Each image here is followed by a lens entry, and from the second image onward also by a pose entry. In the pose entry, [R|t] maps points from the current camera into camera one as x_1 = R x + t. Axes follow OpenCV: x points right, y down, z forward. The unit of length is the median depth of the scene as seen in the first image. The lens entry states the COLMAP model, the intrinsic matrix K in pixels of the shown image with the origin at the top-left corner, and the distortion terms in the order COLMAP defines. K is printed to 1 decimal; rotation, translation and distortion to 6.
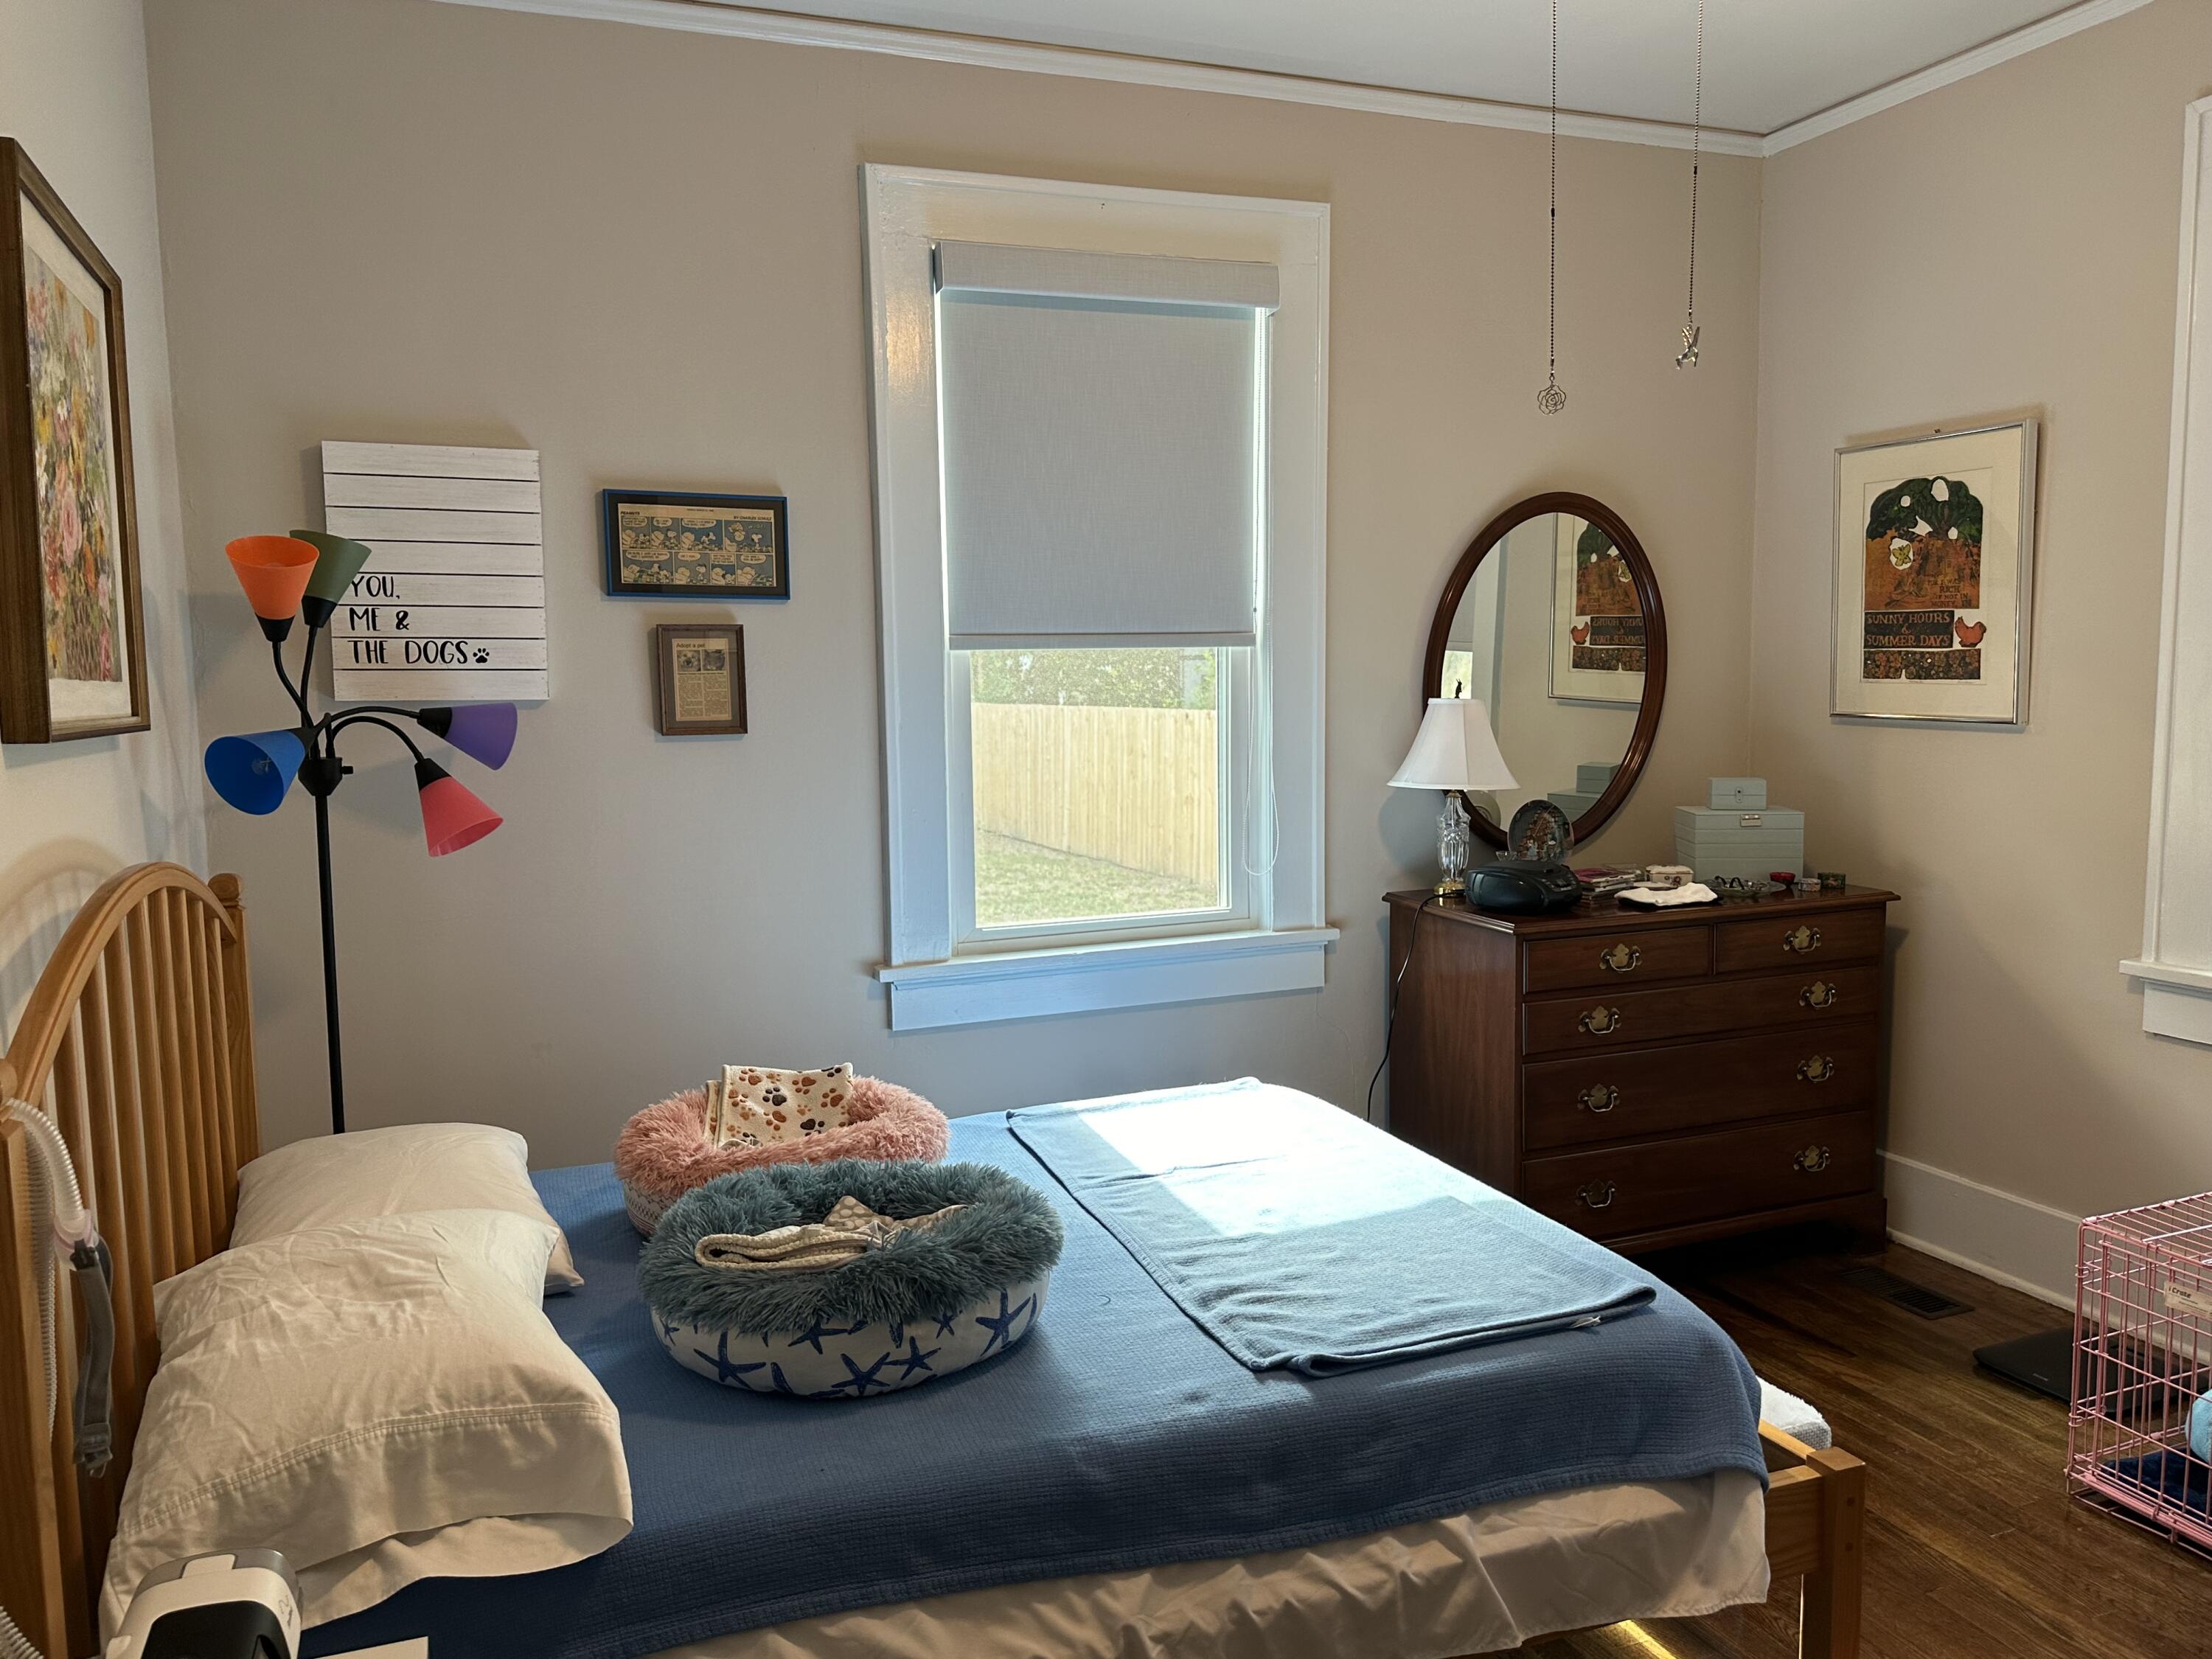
lens RADIAL K [[1625.4, 0, 1120.1], [0, 1625.4, 838.2], [0, 0, 1]] dist [0.043585, -0.060171]
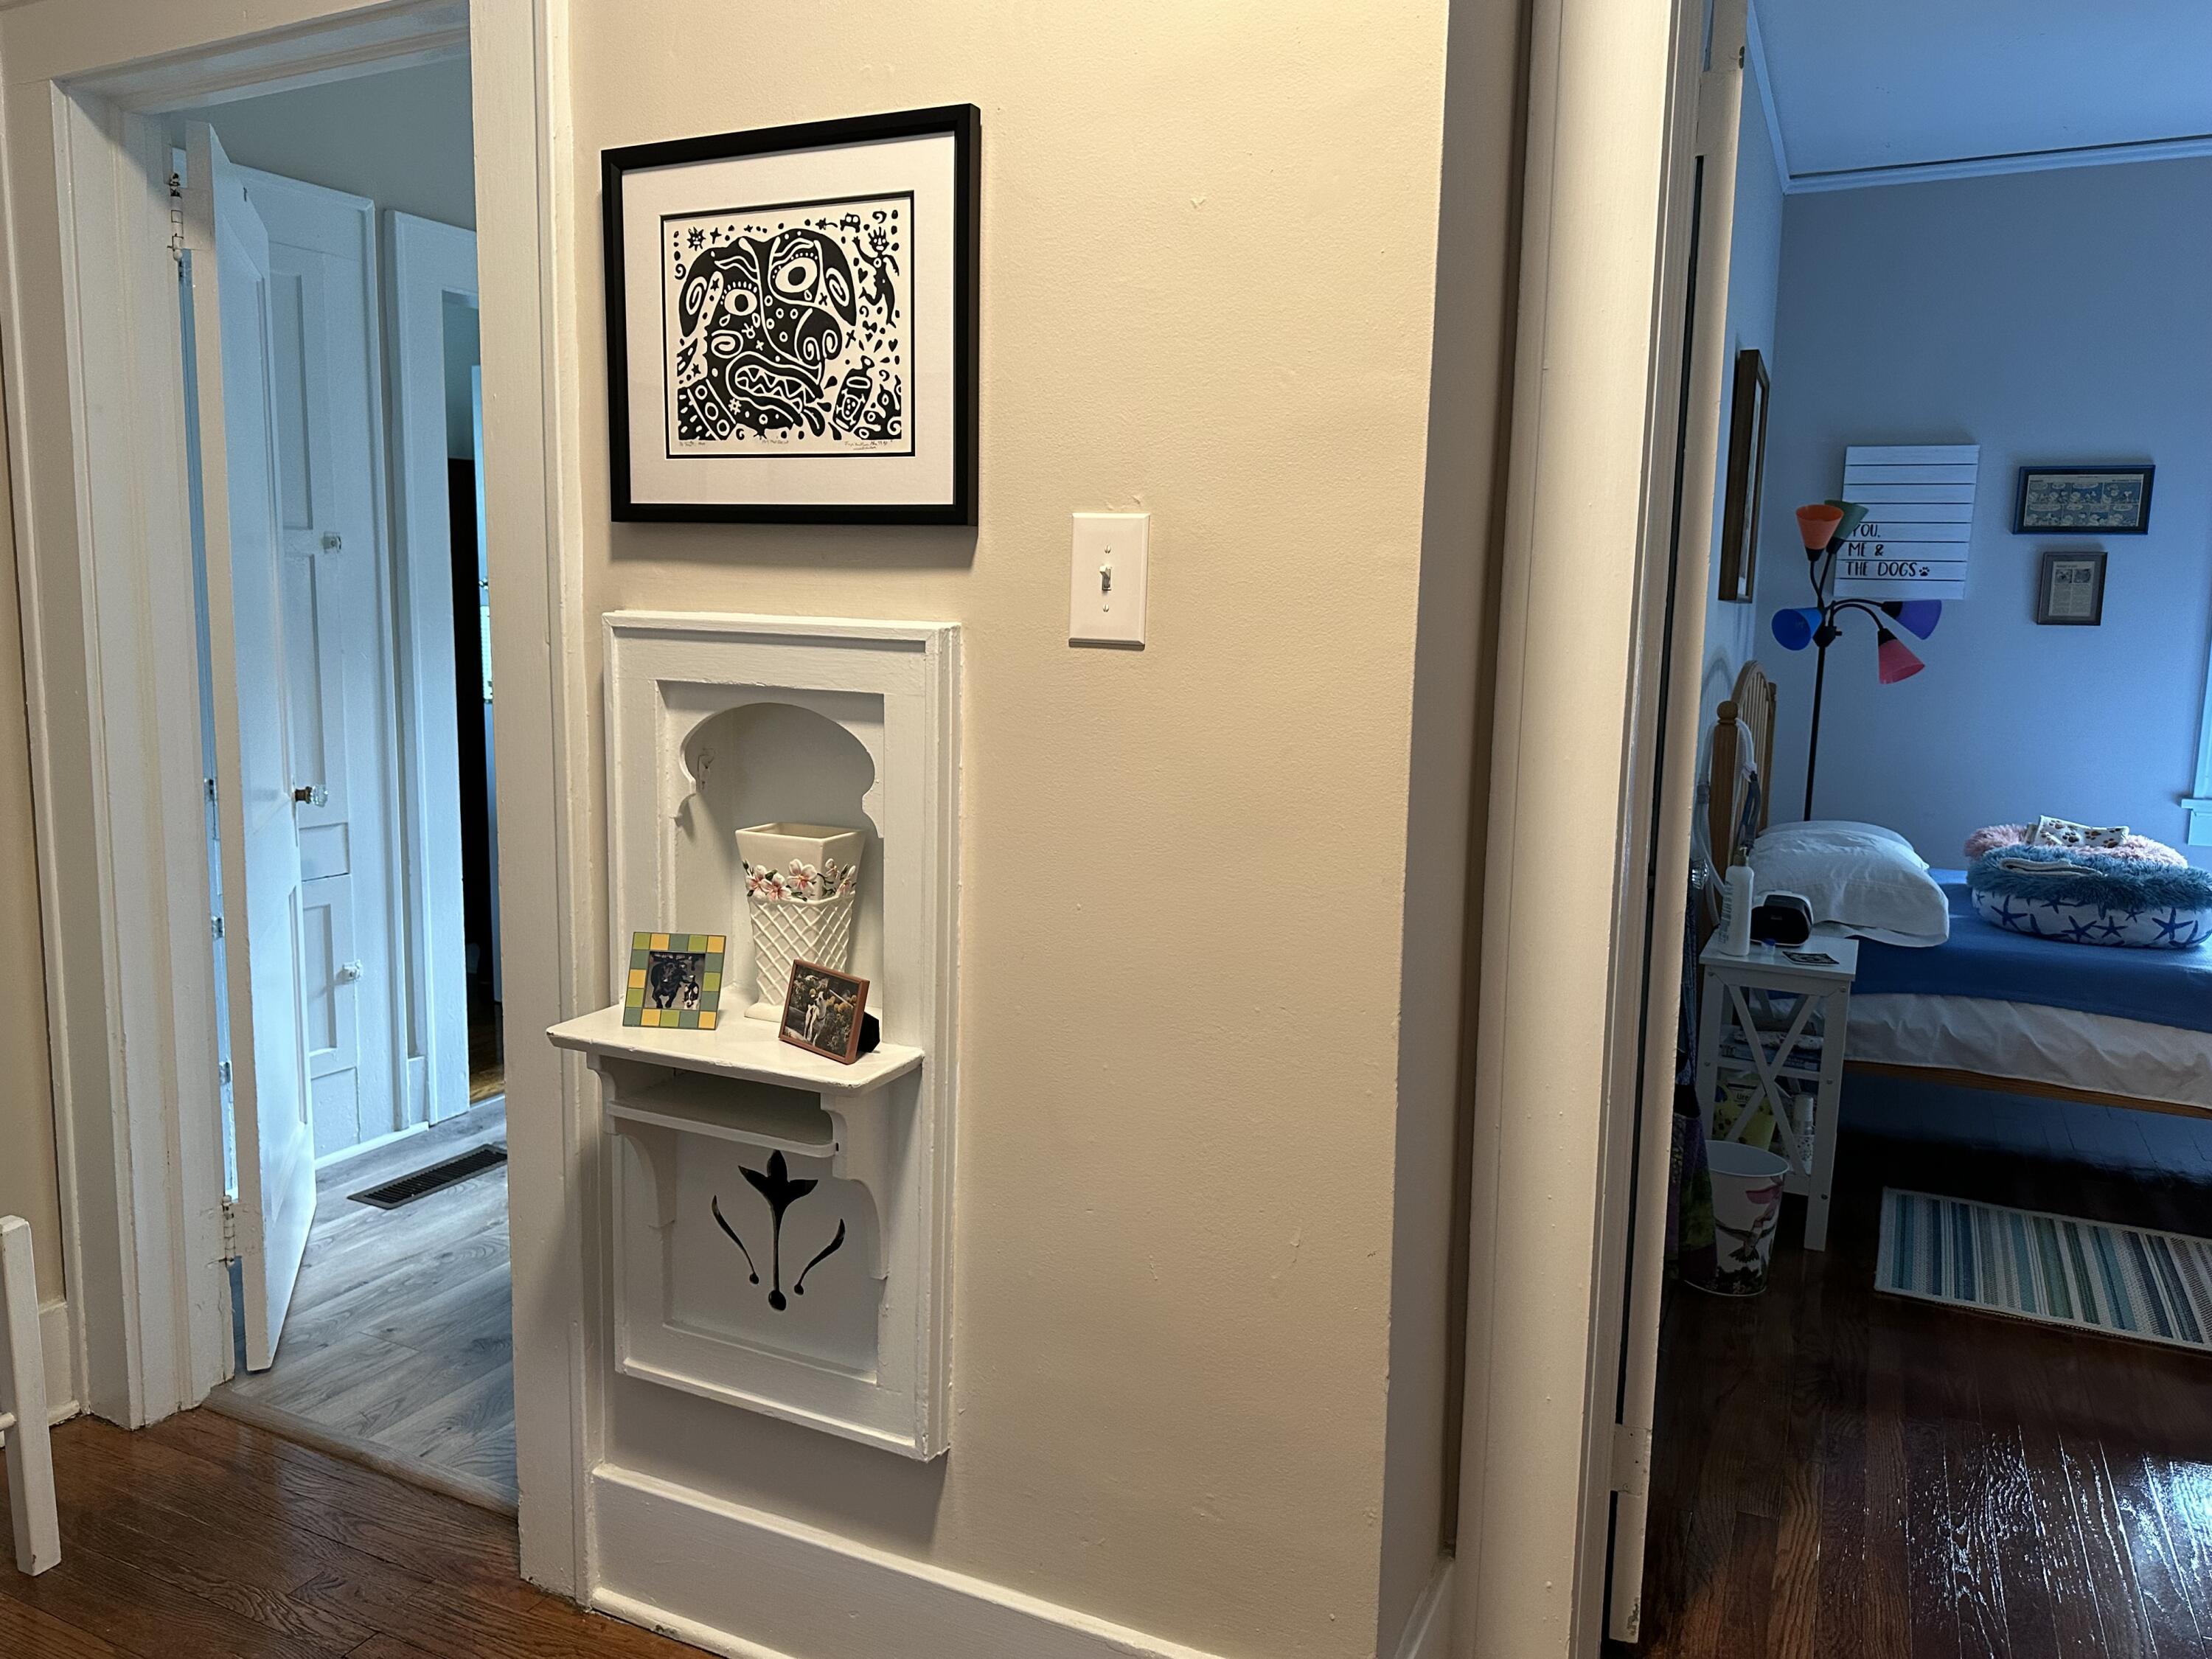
lens RADIAL K [[1625.4, 0, 1106.7], [0, 1625.4, 840.5], [0, 0, 1]] dist [0.043585, -0.060171]
pose [[0.681688, 0.127375, -0.720470, 0.278218], [-0.098711, 0.991737, 0.081936, 0.106015], [0.724954, 0.015263, 0.688629, -0.749965]]
